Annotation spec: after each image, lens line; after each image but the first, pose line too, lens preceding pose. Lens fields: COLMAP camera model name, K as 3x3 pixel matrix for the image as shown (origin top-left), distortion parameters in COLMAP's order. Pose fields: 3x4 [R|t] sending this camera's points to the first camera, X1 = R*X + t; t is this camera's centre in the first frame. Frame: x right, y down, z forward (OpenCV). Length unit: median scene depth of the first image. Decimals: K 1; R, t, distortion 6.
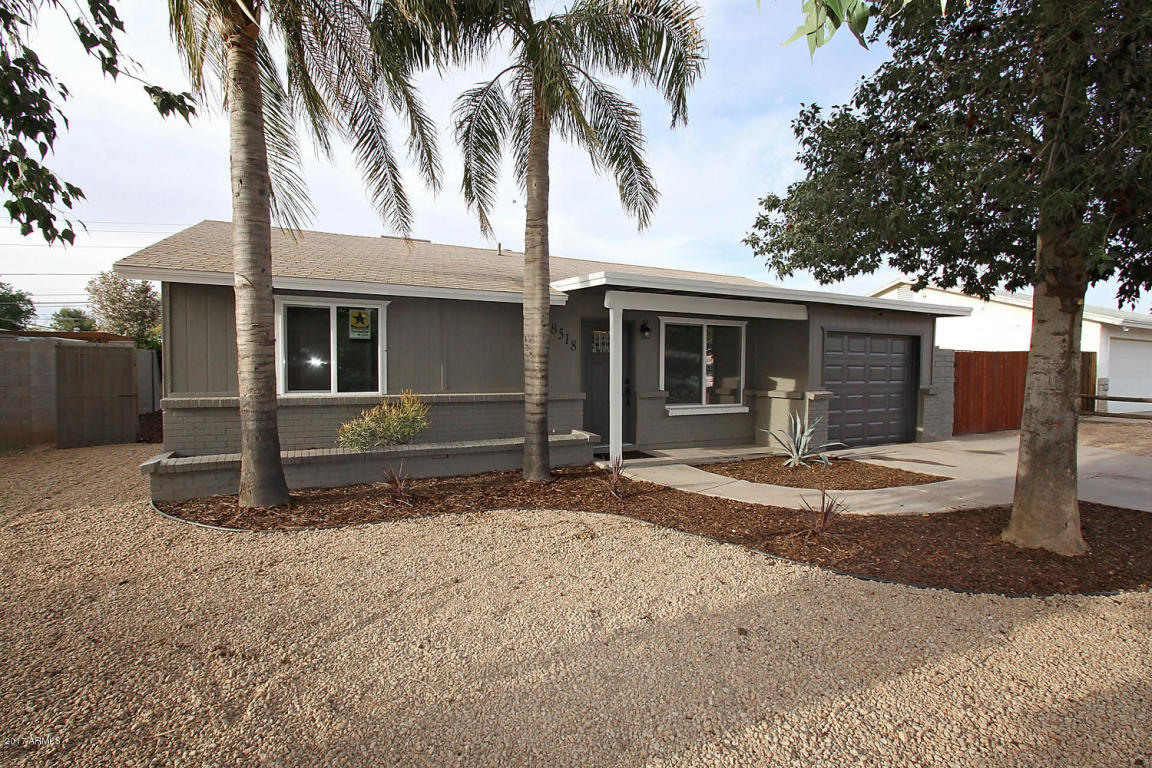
lens RADIAL K [[531.8, 0, 575.9], [0, 531.8, 386.9], [0, 0, 1]] dist [-0.016942, 0.001216]
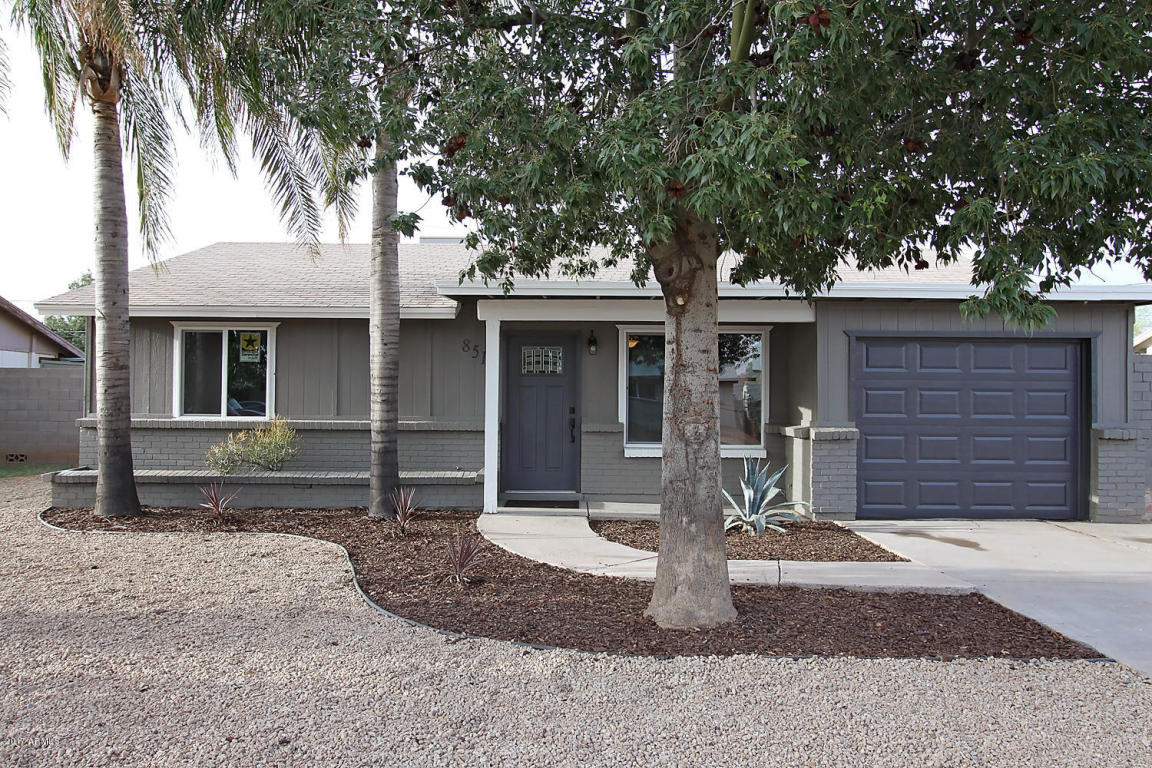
lens RADIAL K [[836.6, 0, 576.7], [0, 836.6, 383.2], [0, 0, 1]] dist [0.001517, -0.002355]
pose [[0.897875, -0.006325, -0.440206, 0.829917], [-0.018809, 0.998433, -0.052711, 0.018663], [0.439849, 0.055608, 0.896348, -0.118639]]
